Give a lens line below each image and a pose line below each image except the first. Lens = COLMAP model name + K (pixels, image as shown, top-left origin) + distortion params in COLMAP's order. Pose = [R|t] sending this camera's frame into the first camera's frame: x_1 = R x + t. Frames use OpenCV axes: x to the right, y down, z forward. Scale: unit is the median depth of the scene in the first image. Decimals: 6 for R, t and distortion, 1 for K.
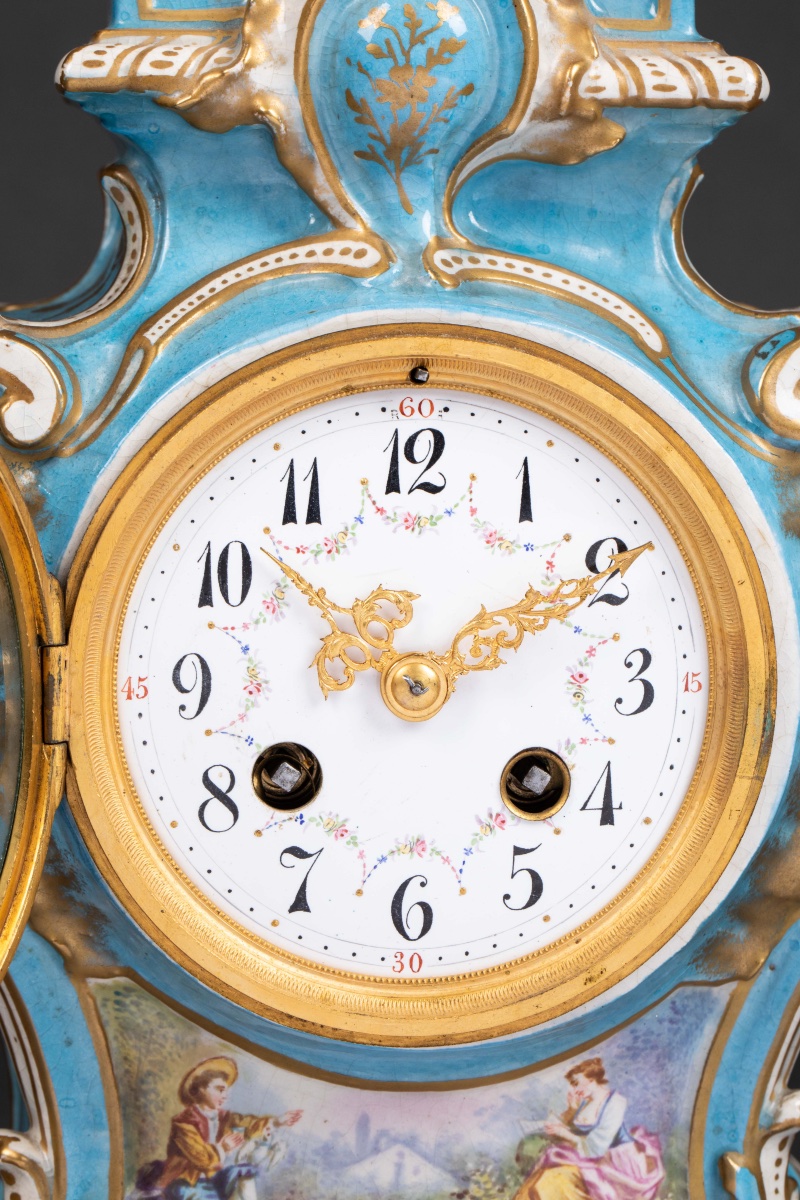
lens RADIAL K [[4542.1, 0, 466.6], [0, 4542.1, 443.9], [0, 0, 1]] dist [-0.009672, 2.273448]
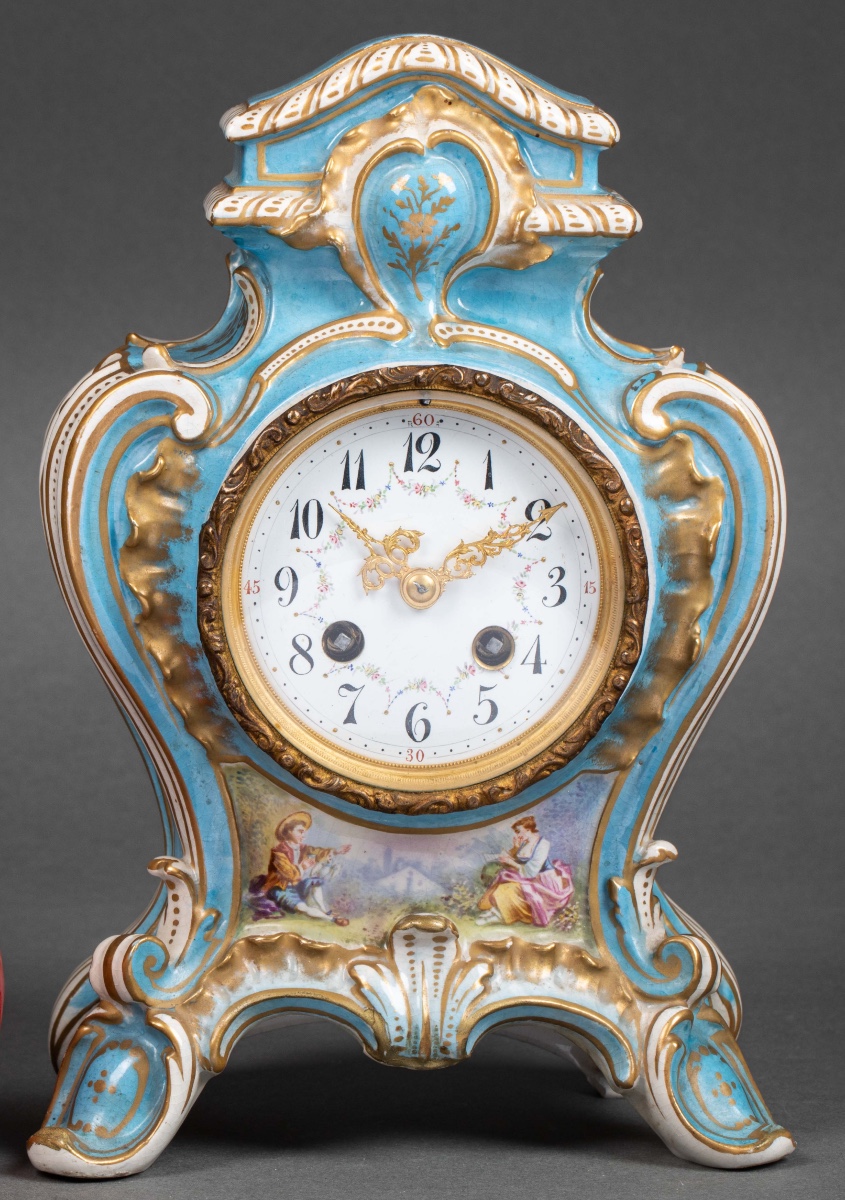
lens RADIAL K [[5612.0, 0, 324.4], [0, 5612.0, 371.2], [0, 0, 1]] dist [0.106957, 0.402397]
pose [[0.999075, 0.009789, -0.041869, 0.037775], [-0.009071, 0.999809, 0.017315, -0.059789], [0.042030, -0.016919, 0.998973, -1.029378]]
